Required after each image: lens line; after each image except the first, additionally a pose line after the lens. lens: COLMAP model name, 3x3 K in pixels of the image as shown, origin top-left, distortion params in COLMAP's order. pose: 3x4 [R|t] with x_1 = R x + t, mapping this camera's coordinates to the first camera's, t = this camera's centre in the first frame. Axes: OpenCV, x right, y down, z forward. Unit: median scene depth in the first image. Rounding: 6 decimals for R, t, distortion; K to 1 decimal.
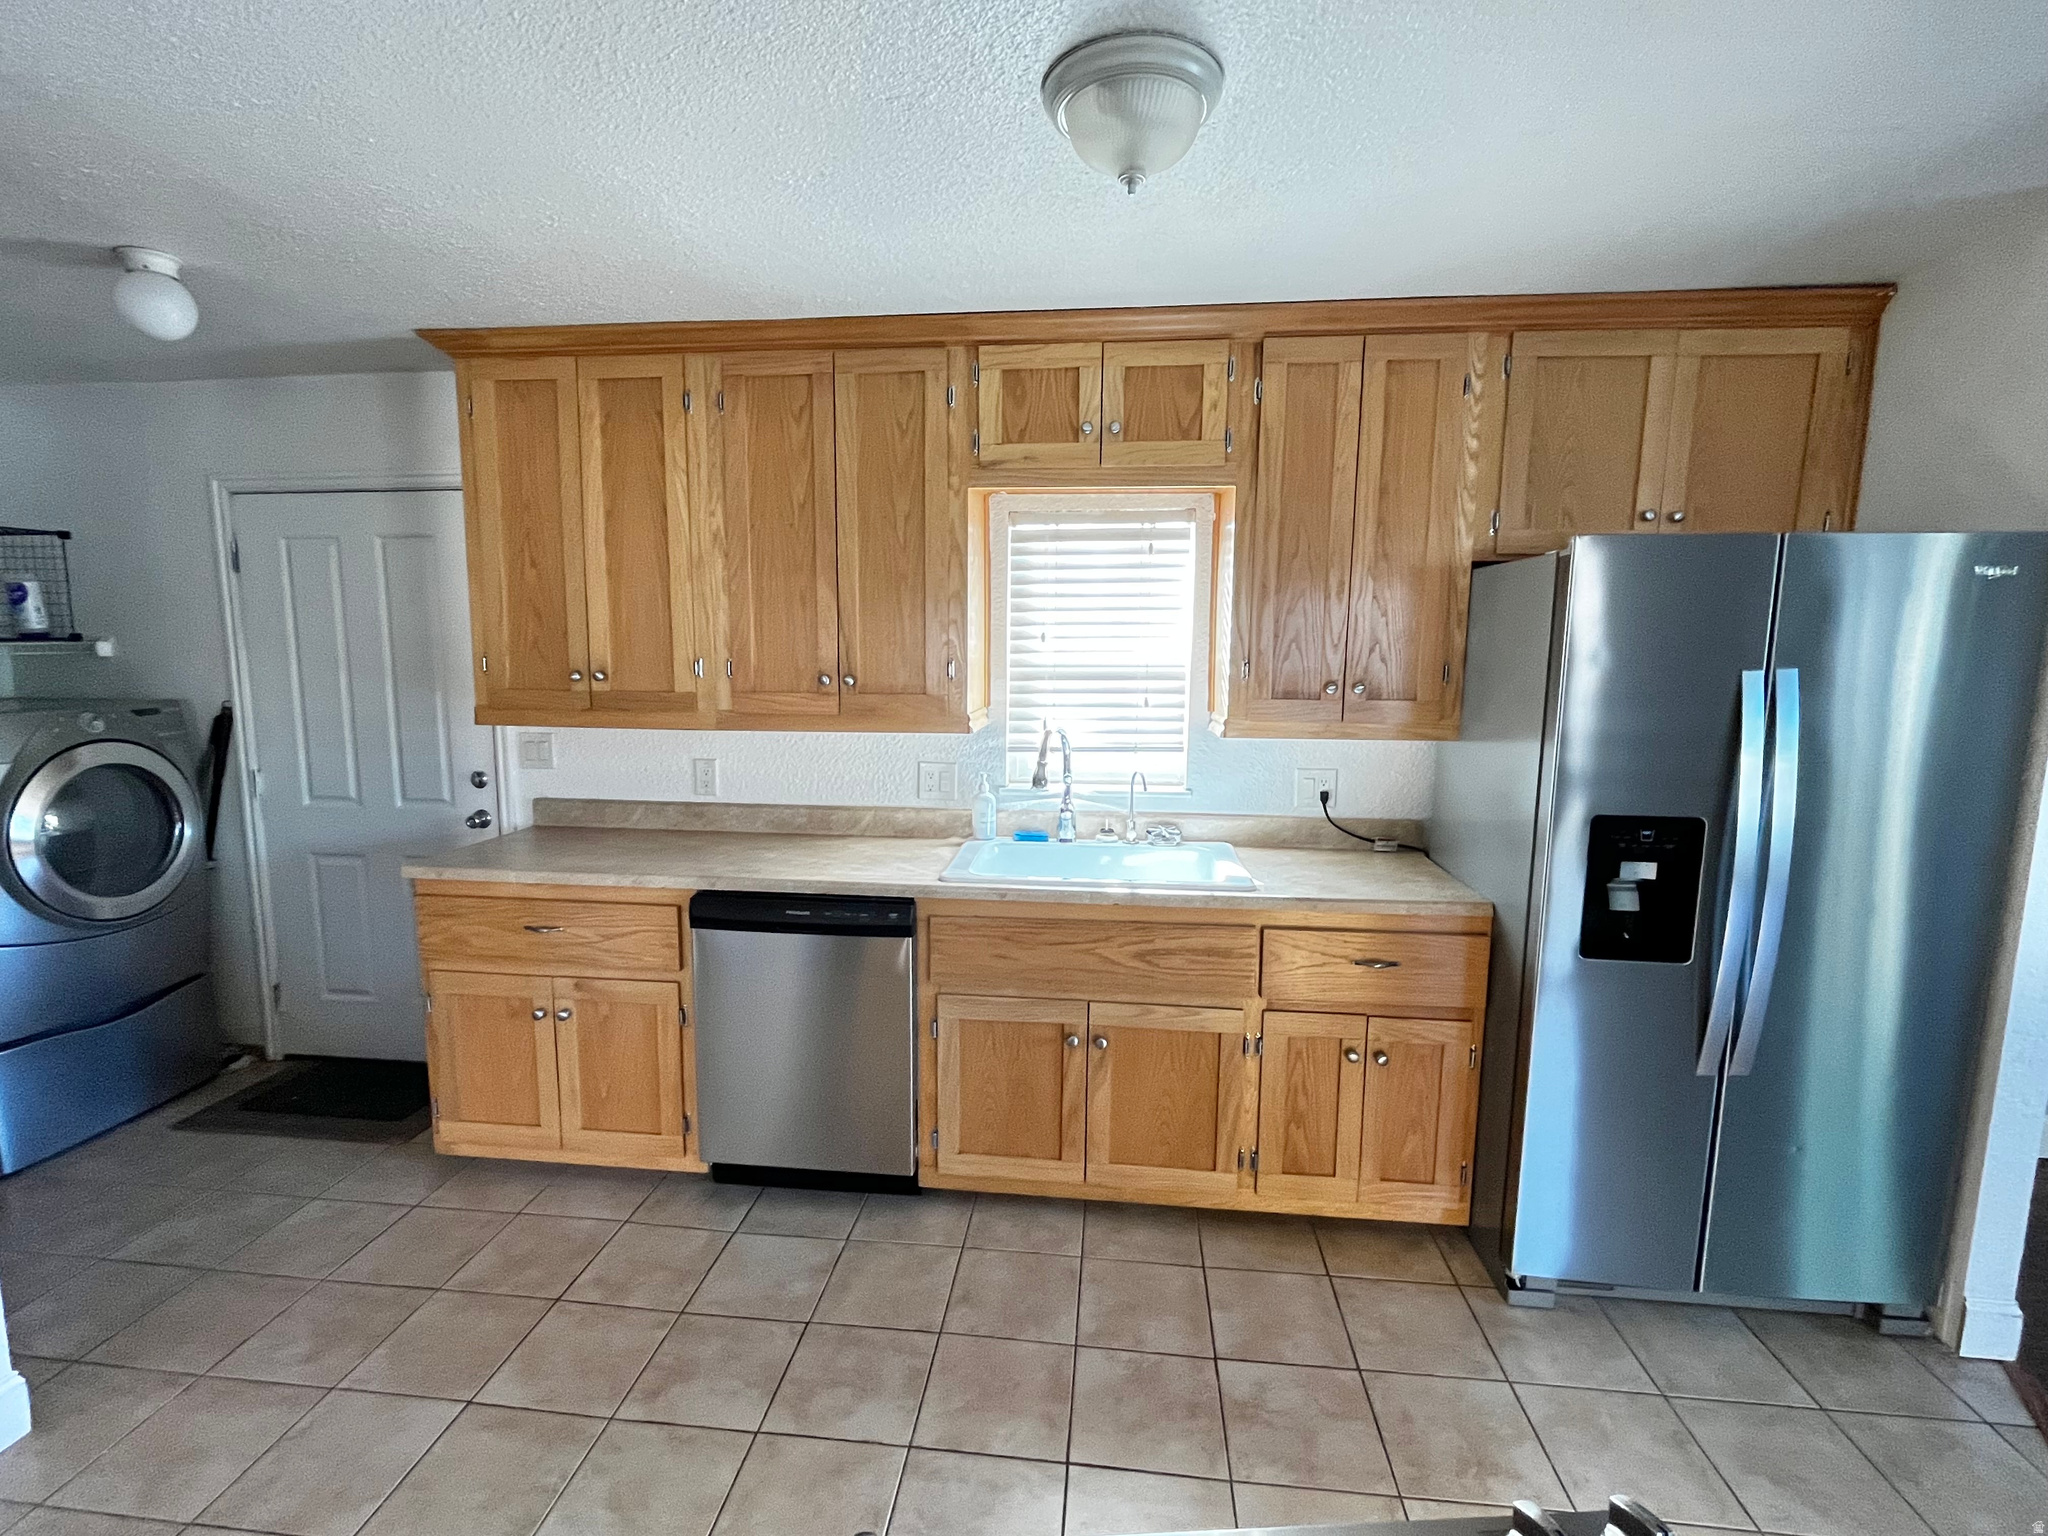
lens RADIAL K [[937.6, 0, 1028.2], [0, 937.6, 766.9], [0, 0, 1]] dist [-0.001646, 0.001197]
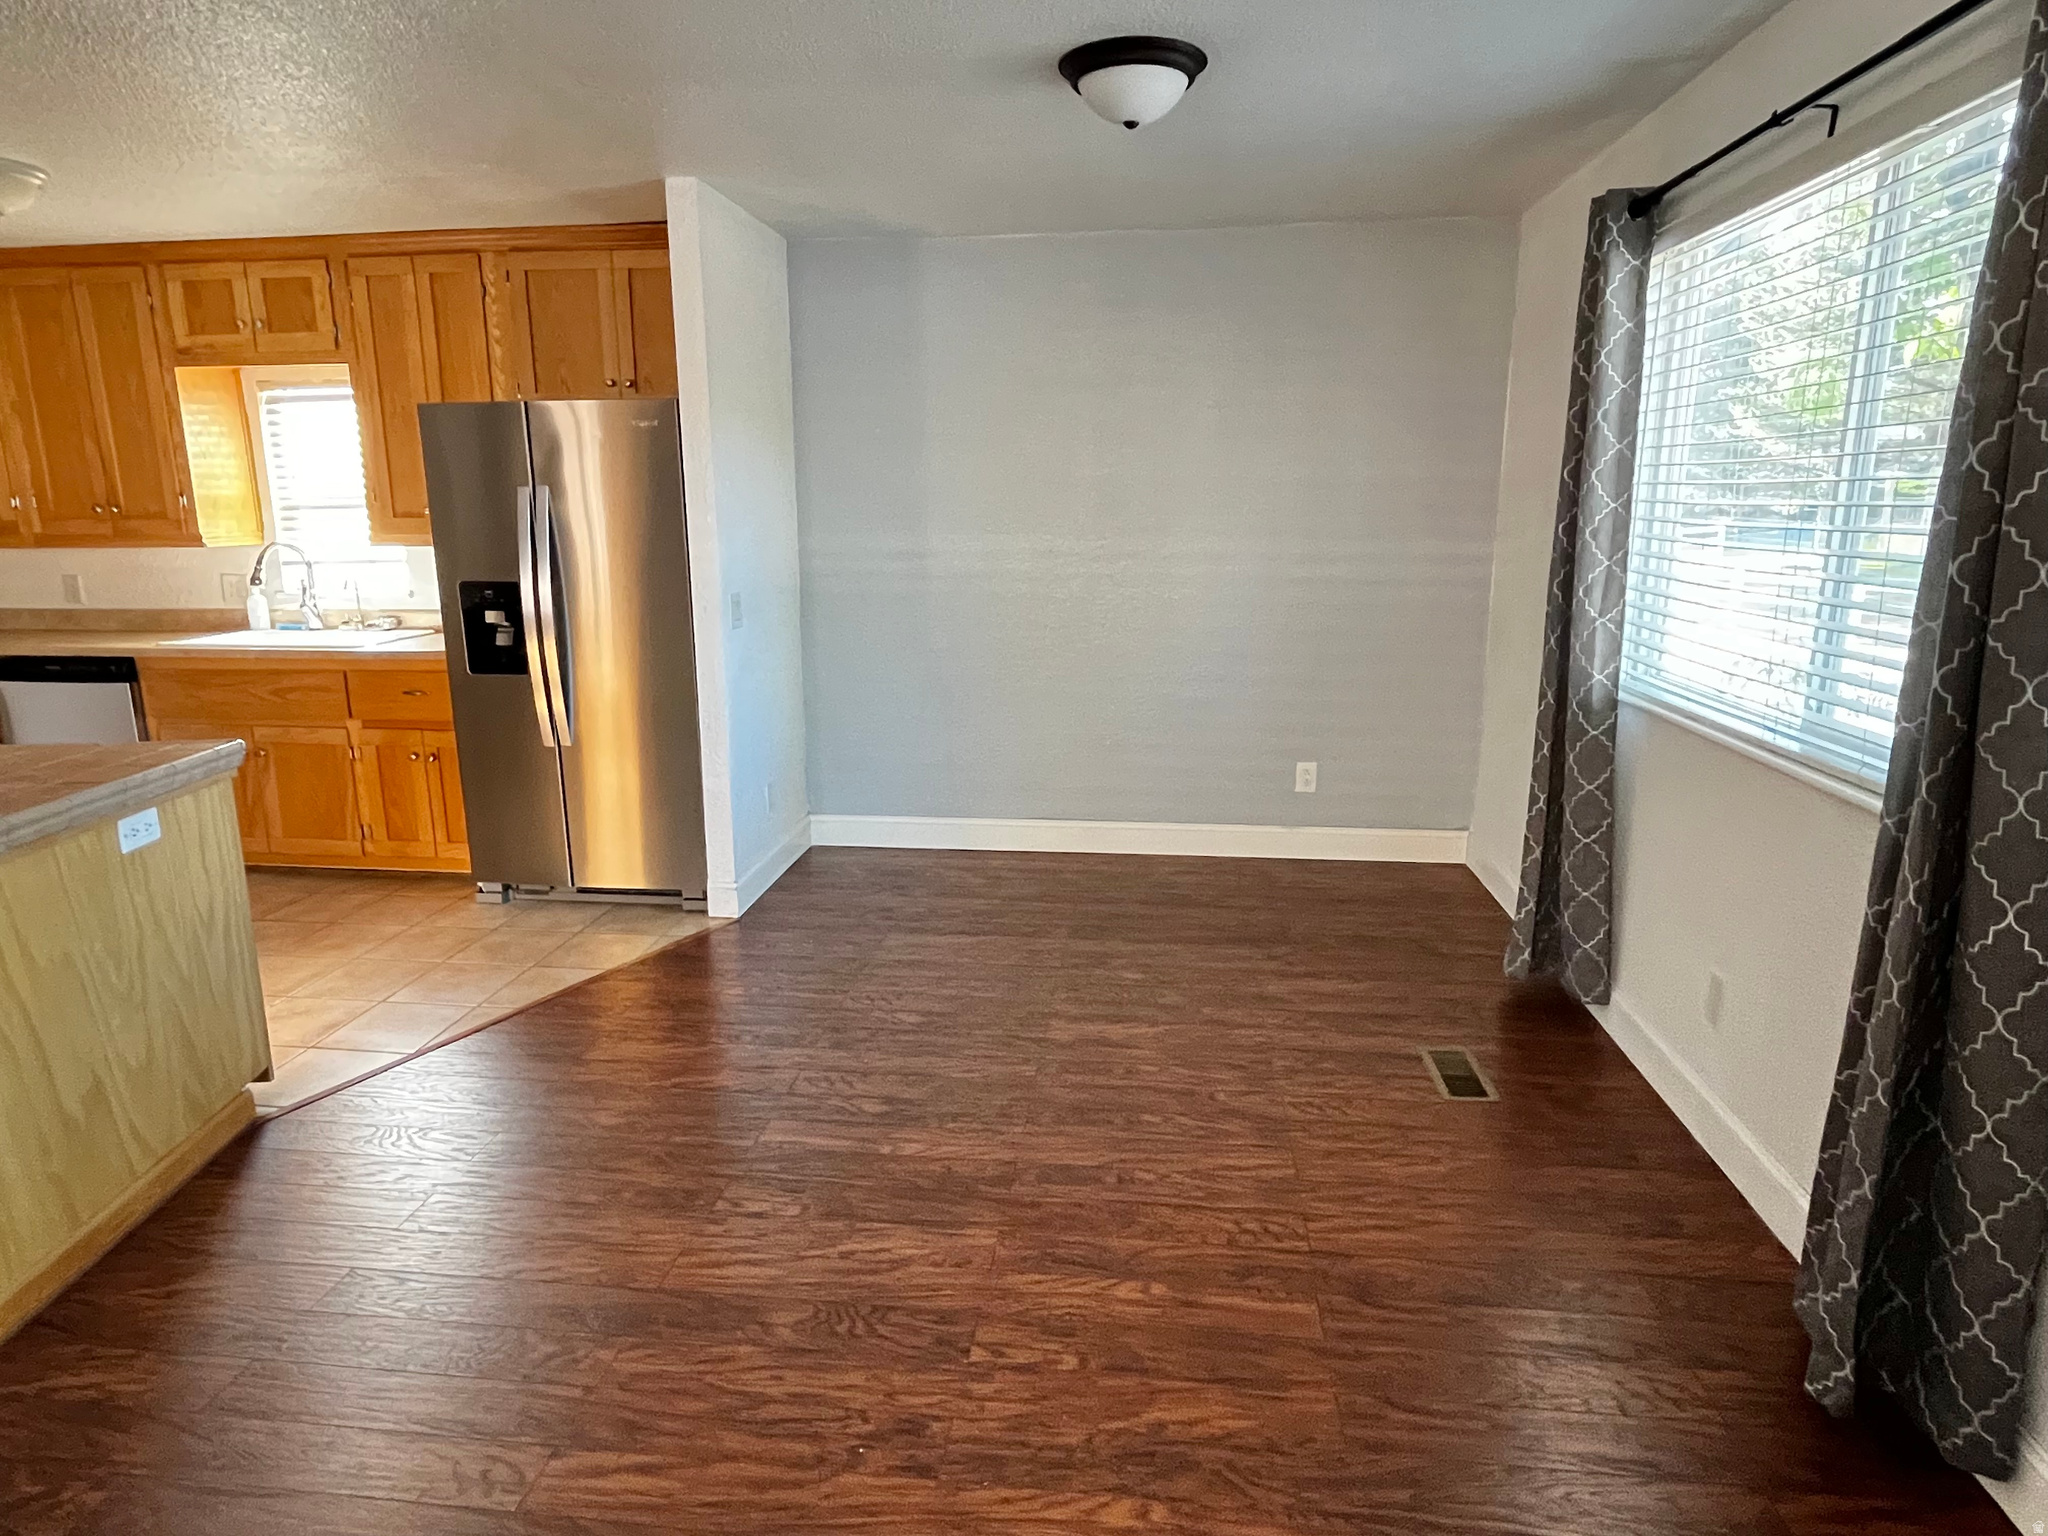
lens RADIAL K [[1162.4, 0, 1034.0], [0, 1162.4, 762.6], [0, 0, 1]] dist [0.005389, -0.003384]
pose [[0.999835, -0.010484, -0.014835, 1.262419], [0.011777, 0.995877, 0.089949, 0.150088], [0.013831, -0.090109, 0.995836, -0.778072]]
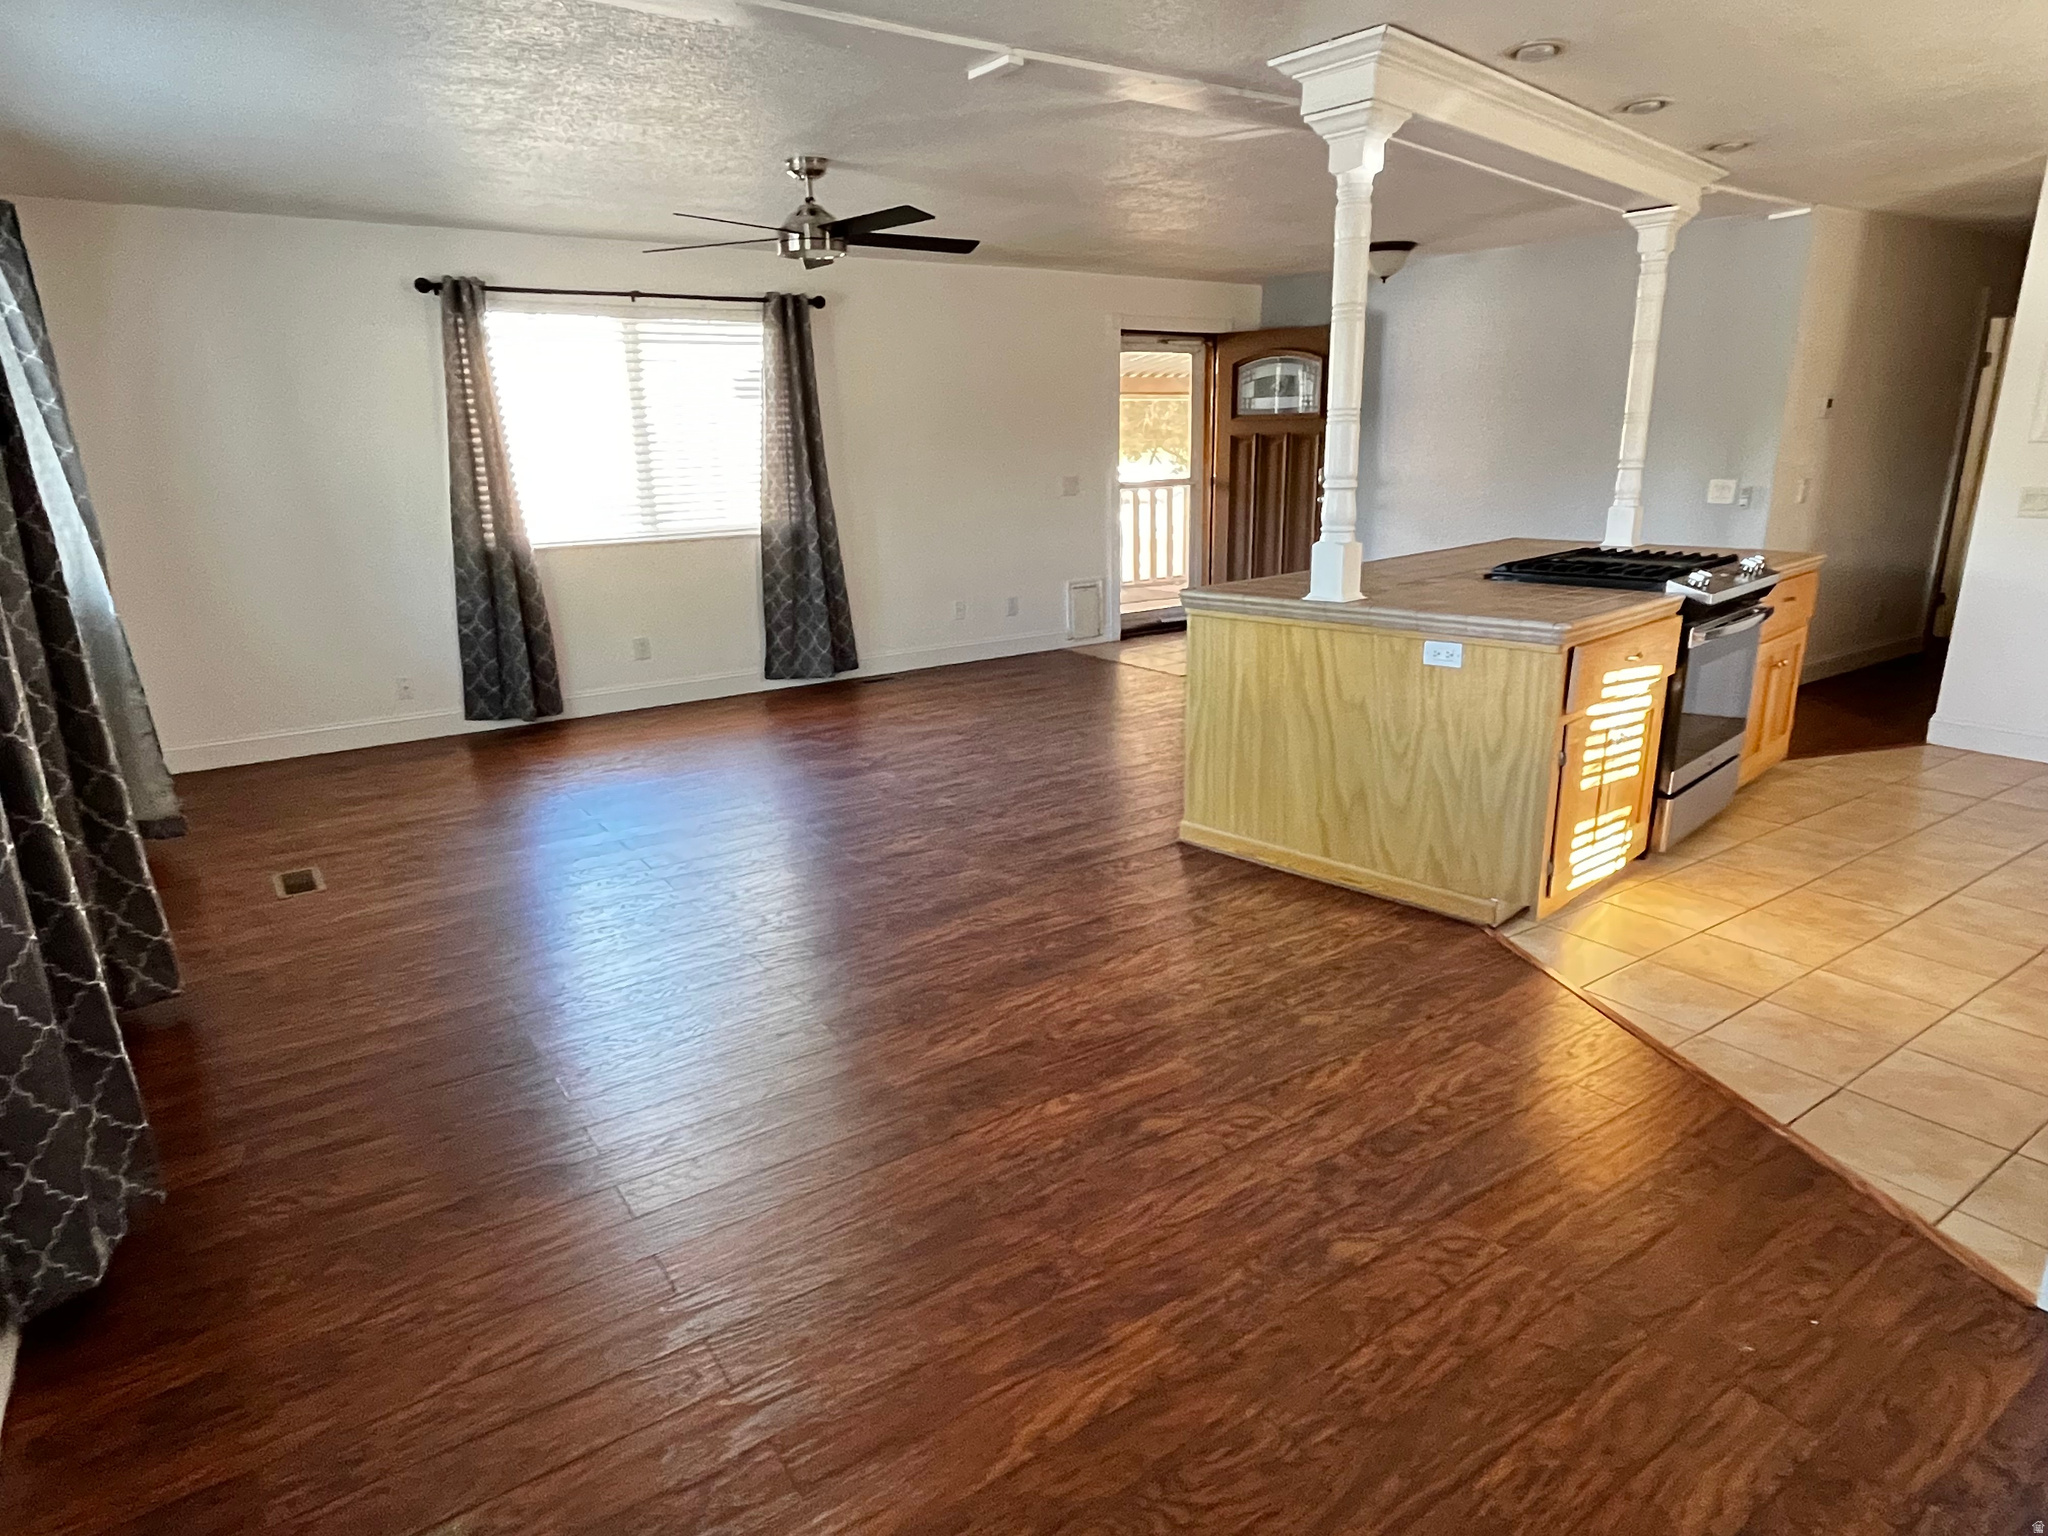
lens RADIAL K [[1162.4, 0, 1020.1], [0, 1162.4, 761.2], [0, 0, 1]] dist [0.005389, -0.003384]
pose [[-0.762175, 0.177187, -0.622651, 1.713072], [-0.069004, 0.934099, 0.350281, -0.030954], [0.643683, 0.309941, -0.699721, 0.781659]]
